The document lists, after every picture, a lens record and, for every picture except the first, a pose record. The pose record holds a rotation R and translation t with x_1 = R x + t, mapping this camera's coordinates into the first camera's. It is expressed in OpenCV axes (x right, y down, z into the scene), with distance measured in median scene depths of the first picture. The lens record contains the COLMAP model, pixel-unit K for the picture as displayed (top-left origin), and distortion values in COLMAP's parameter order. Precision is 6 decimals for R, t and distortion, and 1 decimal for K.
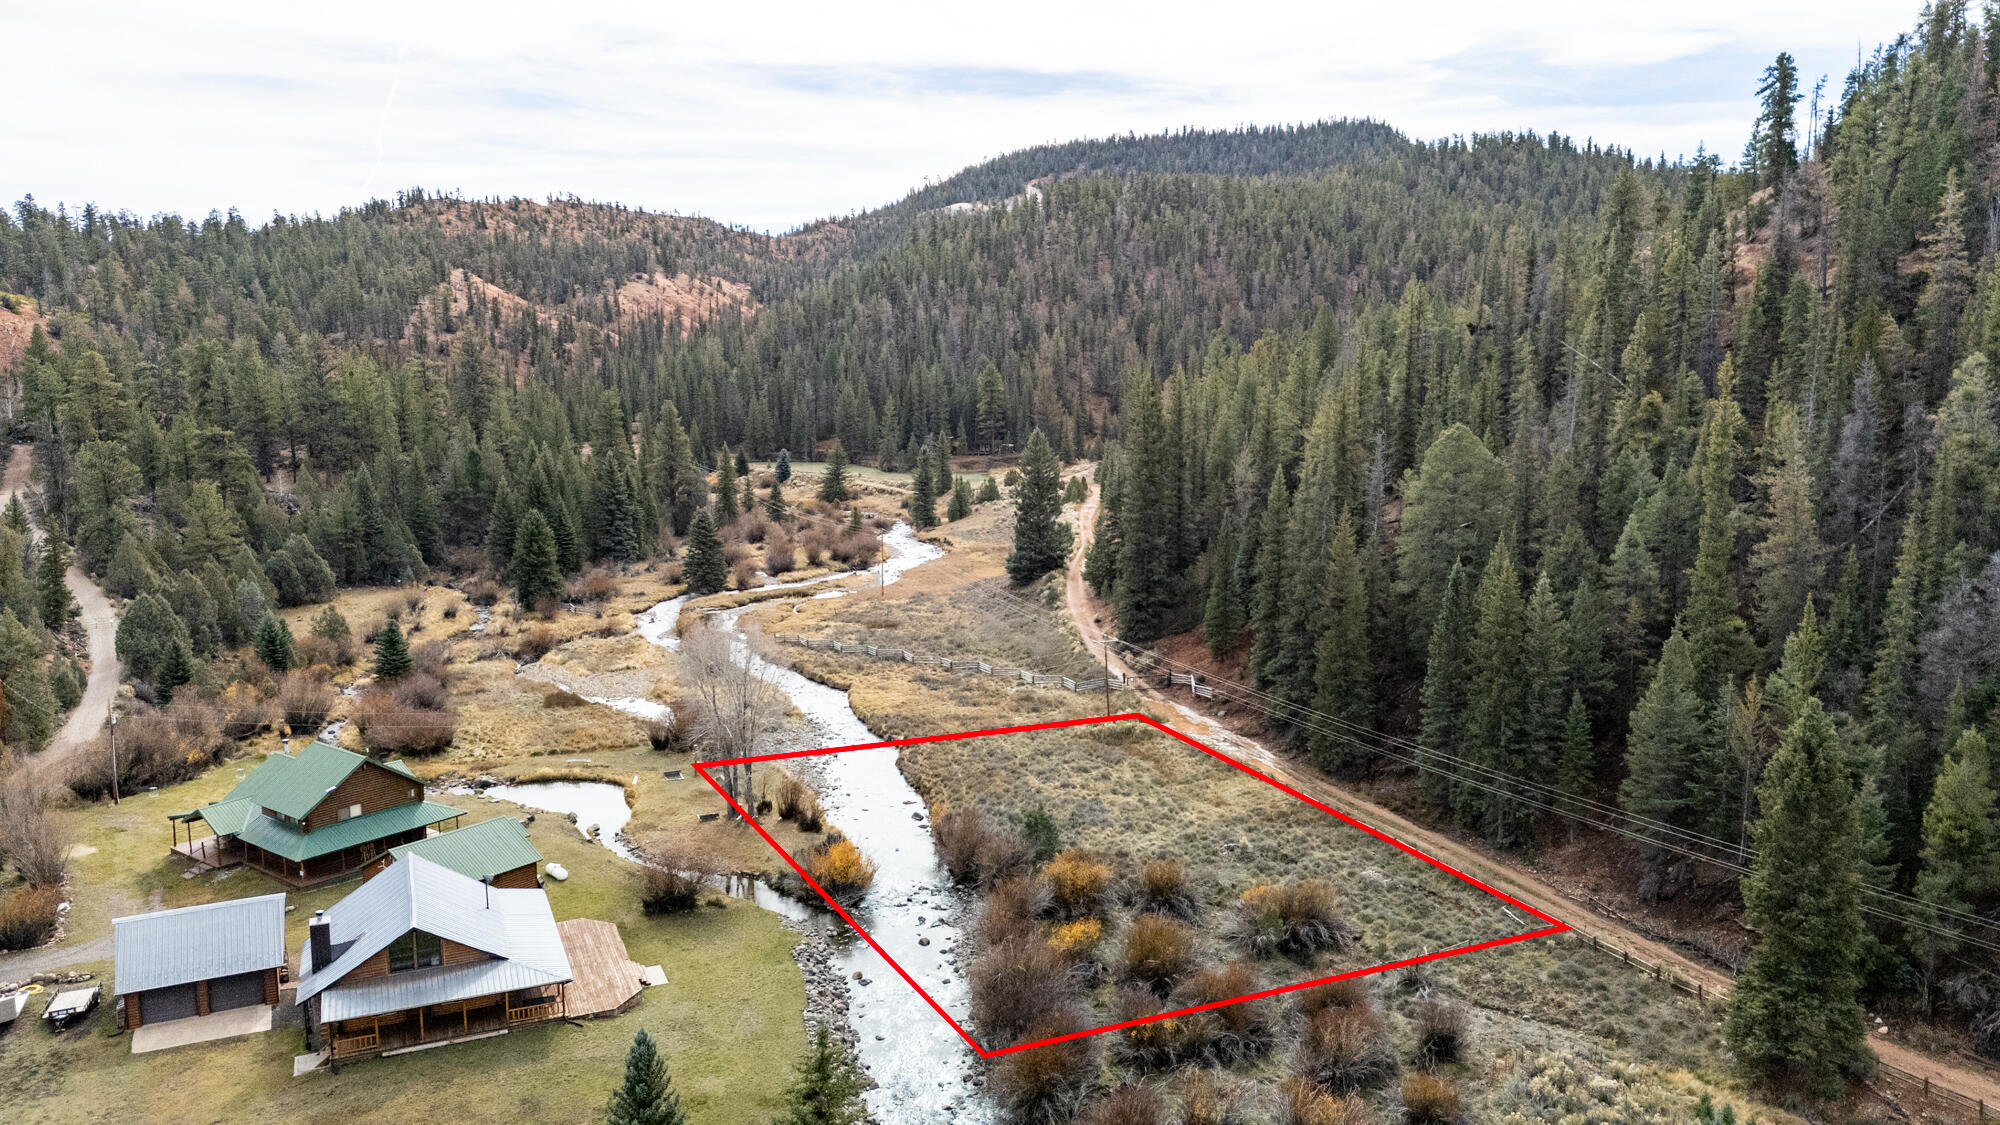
lens RADIAL K [[1465.8, 0, 1015.1], [0, 1465.8, 567.1], [0, 0, 1]] dist [0.078728, -0.069796]
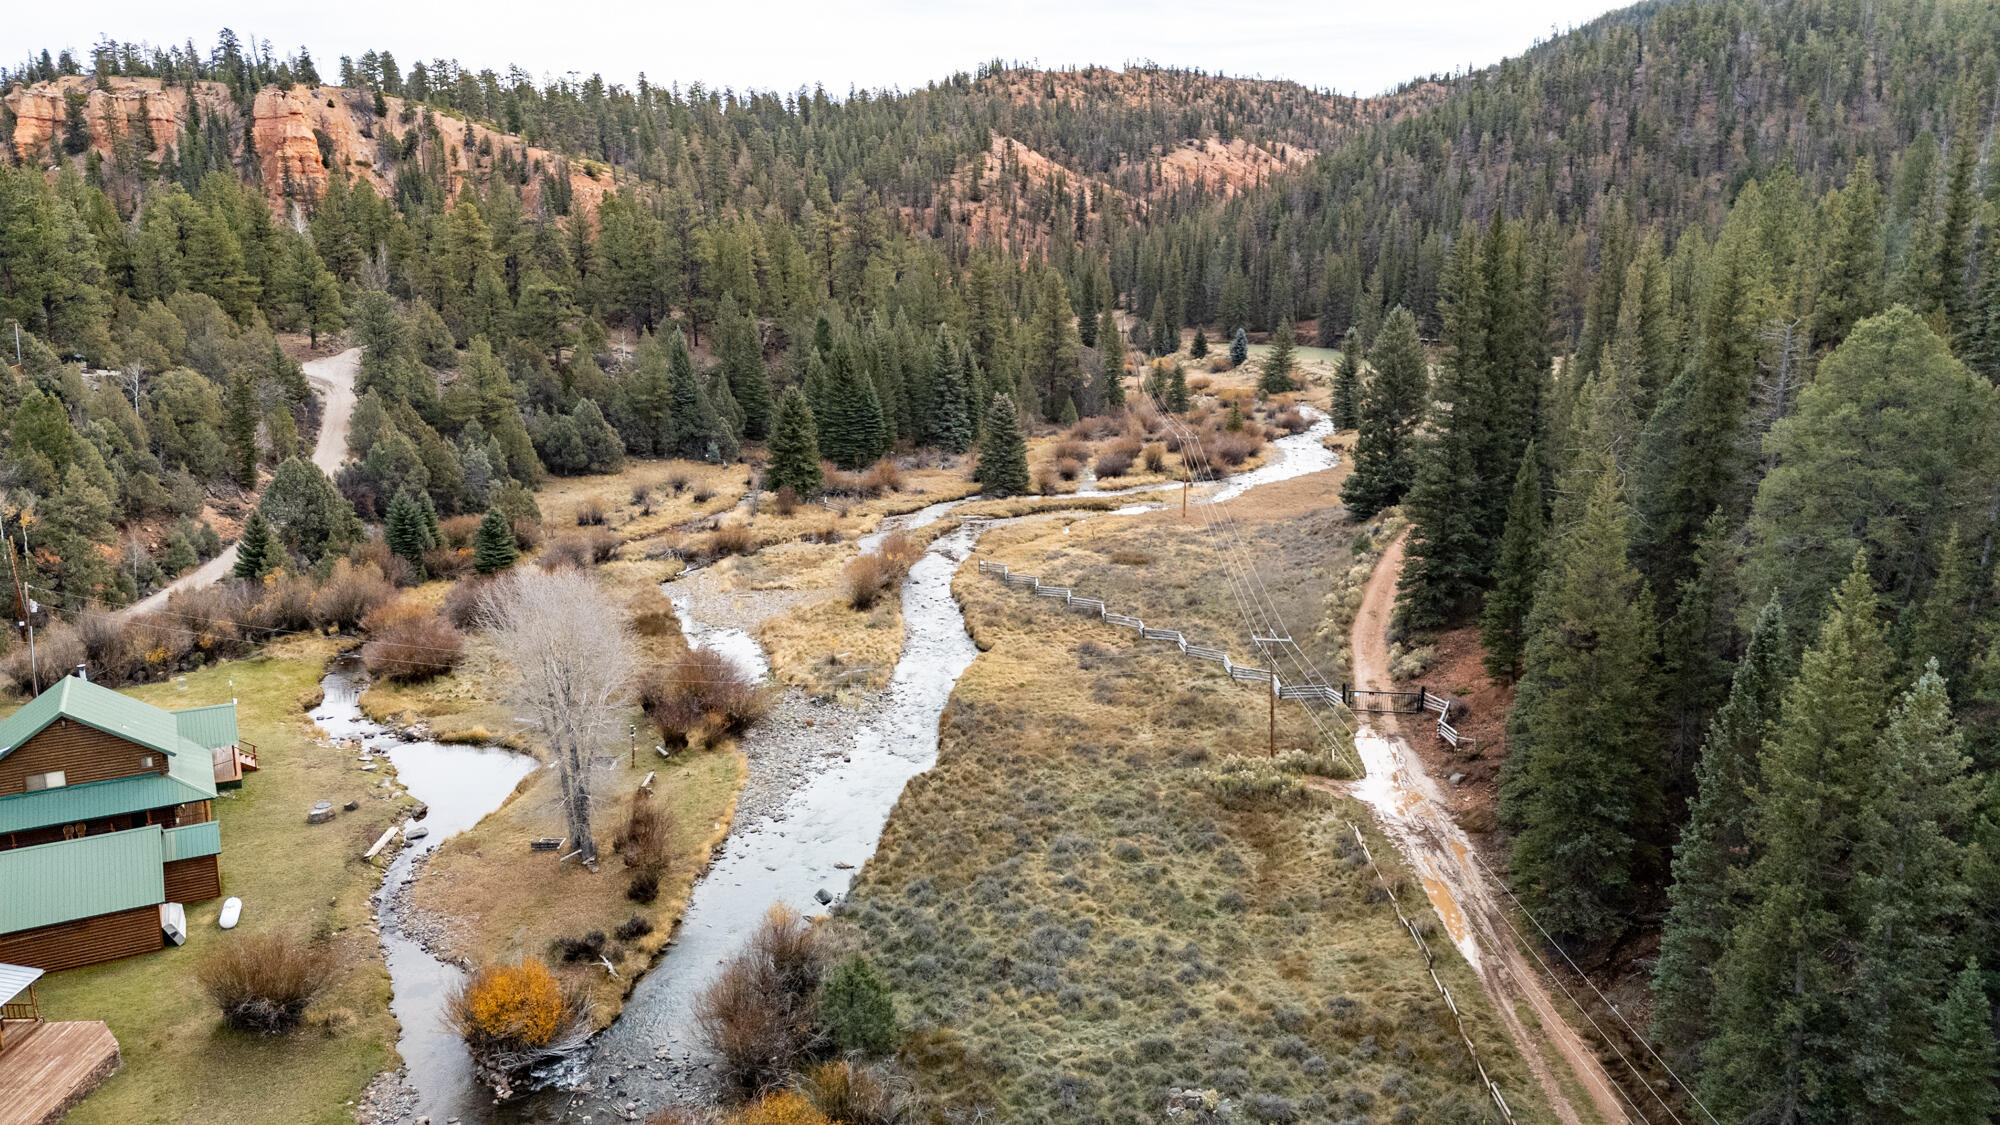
lens RADIAL K [[1465.8, 0, 1011.8], [0, 1465.8, 566.3], [0, 0, 1]] dist [0.078728, -0.069796]
pose [[0.916353, 0.098089, -0.388169, 0.064572], [-0.067193, 0.993450, 0.092421, -0.010339], [0.394692, -0.058608, 0.916942, 0.117514]]
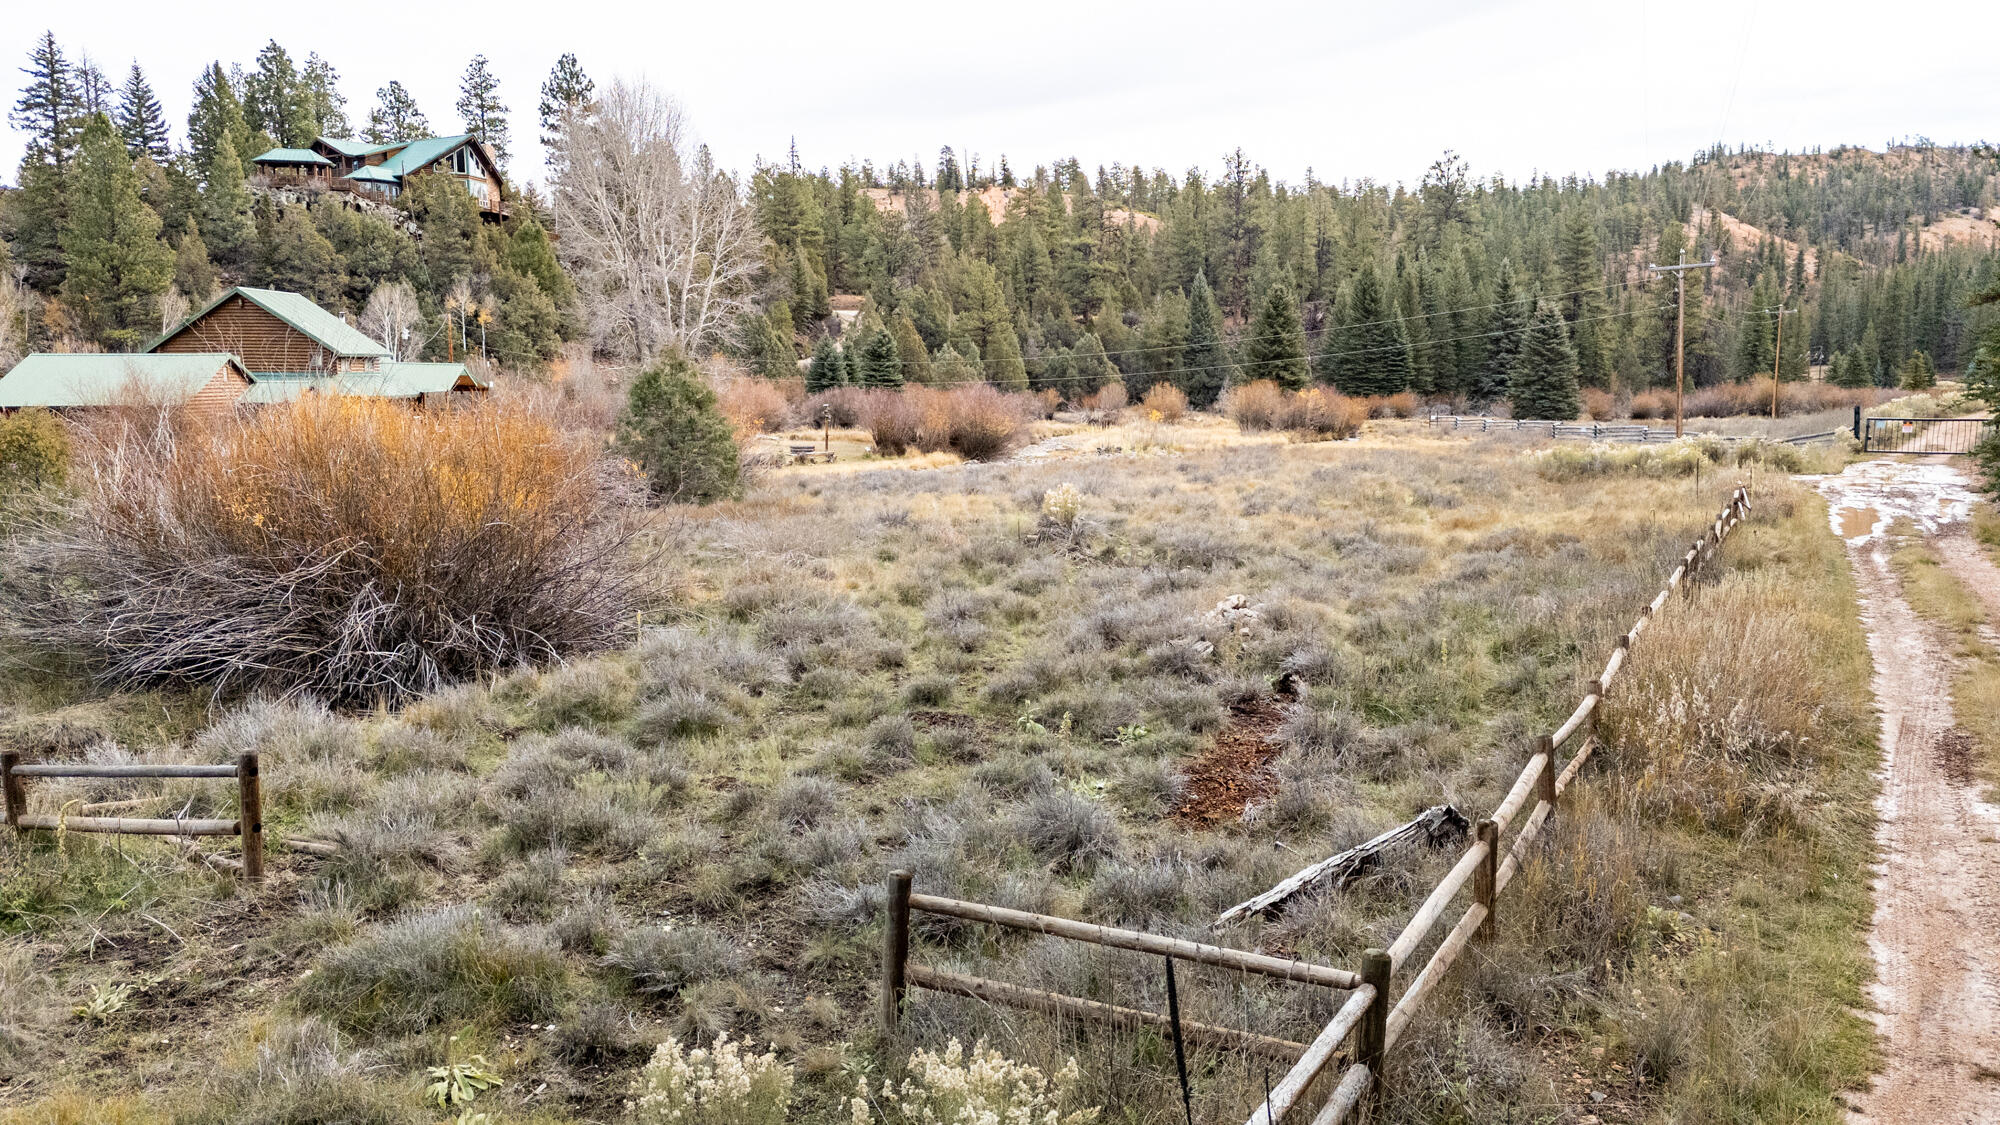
lens RADIAL K [[1465.8, 0, 1010.4], [0, 1465.8, 565.5], [0, 0, 1]] dist [0.078728, -0.069796]
pose [[0.640530, 0.101289, -0.761224, 0.083095], [-0.118259, 0.992449, 0.032547, 0.044877], [0.758773, 0.069175, 0.647672, 0.191861]]
